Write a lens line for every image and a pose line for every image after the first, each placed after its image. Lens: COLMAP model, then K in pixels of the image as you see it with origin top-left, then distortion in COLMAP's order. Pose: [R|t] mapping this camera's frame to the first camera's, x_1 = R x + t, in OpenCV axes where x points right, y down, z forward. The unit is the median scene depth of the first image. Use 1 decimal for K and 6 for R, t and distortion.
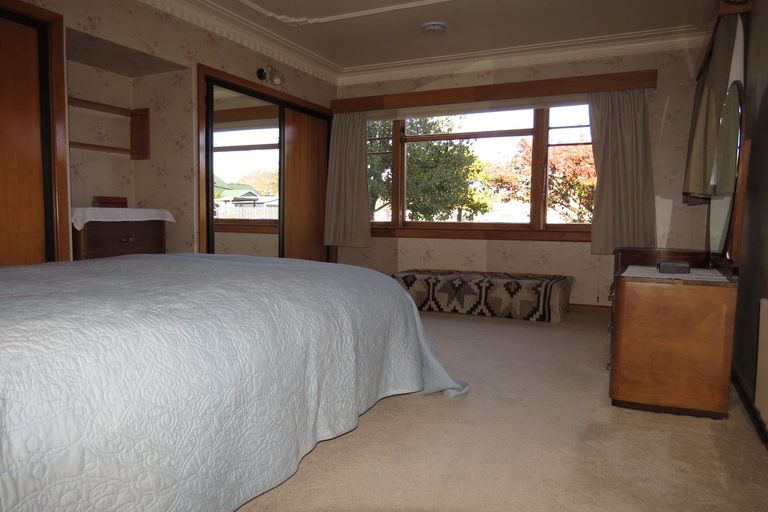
lens RADIAL K [[551.9, 0, 380.6], [0, 551.9, 255.4], [0, 0, 1]] dist [-0.003854, 0.003430]
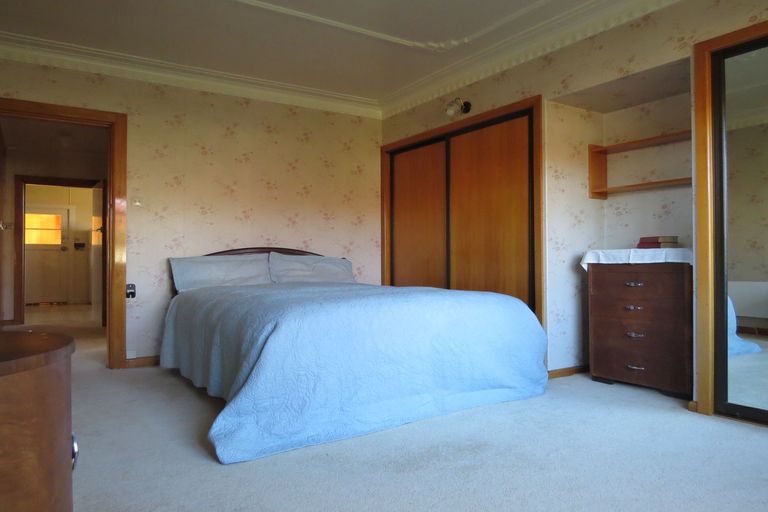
lens RADIAL K [[551.9, 0, 380.3], [0, 551.9, 256.3], [0, 0, 1]] dist [-0.003854, 0.003430]
pose [[-0.536477, -0.006777, -0.843888, 0.506288], [-0.052249, 0.998316, 0.025198, -0.071148], [0.842296, 0.057610, -0.535928, 1.080632]]
